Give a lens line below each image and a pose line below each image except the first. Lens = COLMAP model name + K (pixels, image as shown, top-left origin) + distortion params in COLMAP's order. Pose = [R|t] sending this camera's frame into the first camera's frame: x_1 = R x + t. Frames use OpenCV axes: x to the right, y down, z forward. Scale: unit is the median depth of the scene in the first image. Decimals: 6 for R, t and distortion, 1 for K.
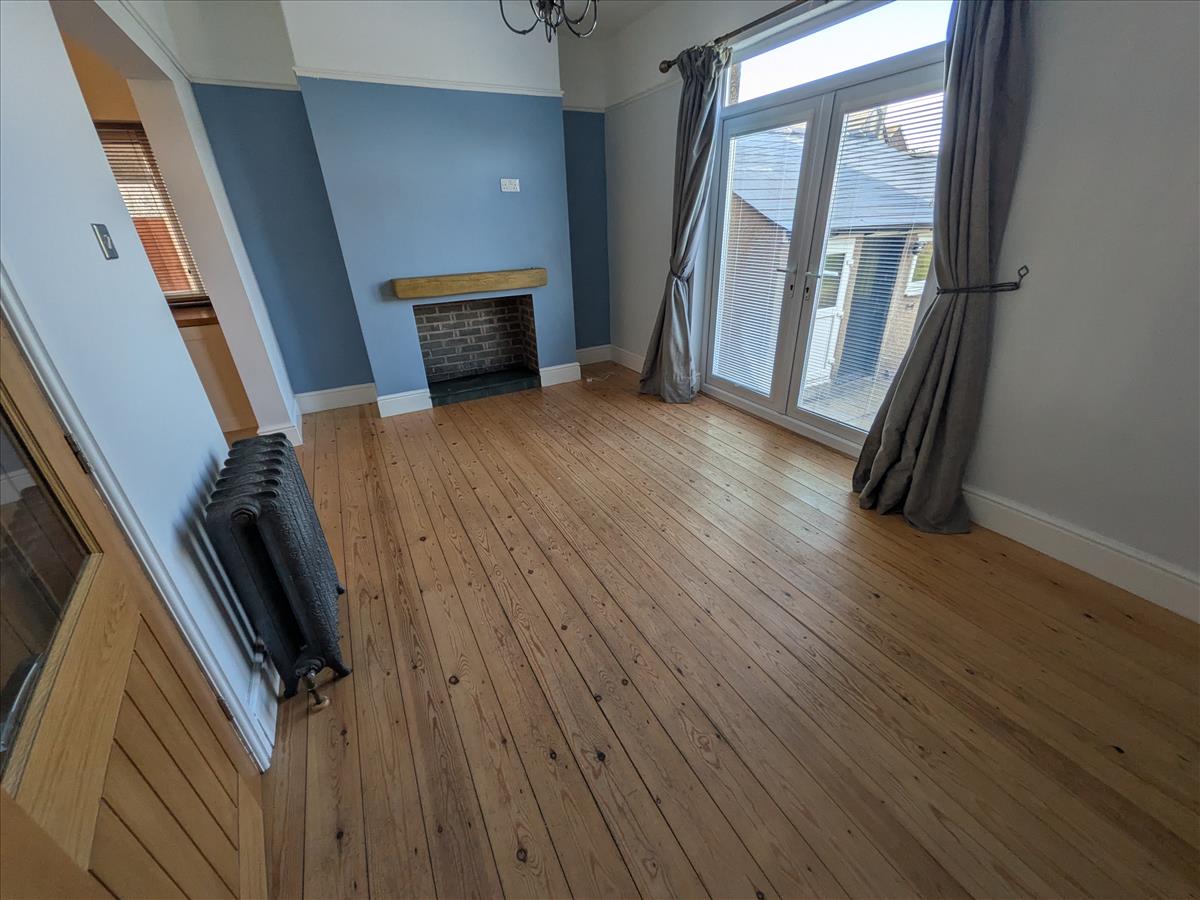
lens RADIAL K [[471.9, 0, 600.0], [0, 471.9, 450.0], [0, 0, 1]] dist [0.000742, 0.000166]
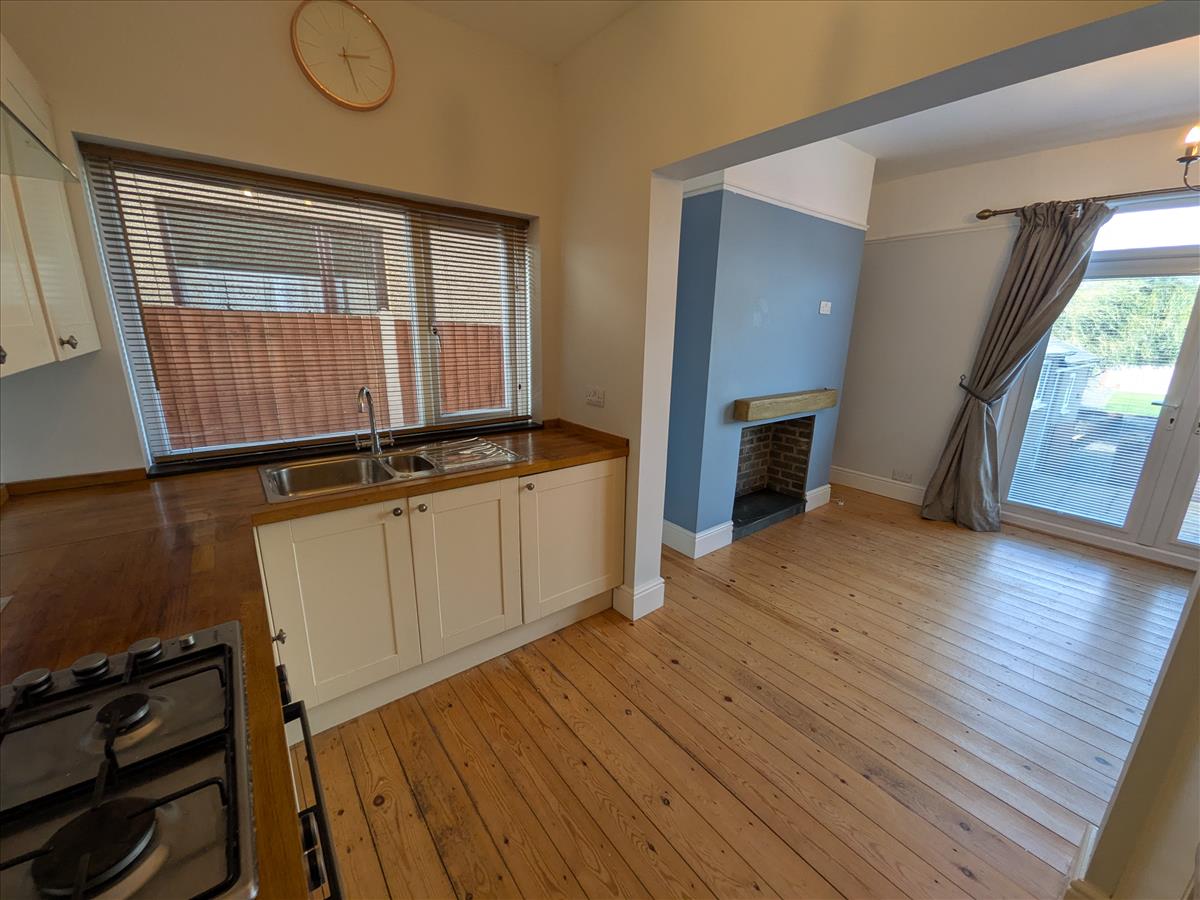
lens RADIAL K [[471.9, 0, 600.0], [0, 471.9, 450.0], [0, 0, 1]] dist [0.000742, 0.000166]
pose [[0.983354, 0.006857, 0.181568, -0.766025], [0.029756, 0.979720, -0.198151, -0.095555], [-0.179245, 0.200255, 0.963208, 0.205533]]
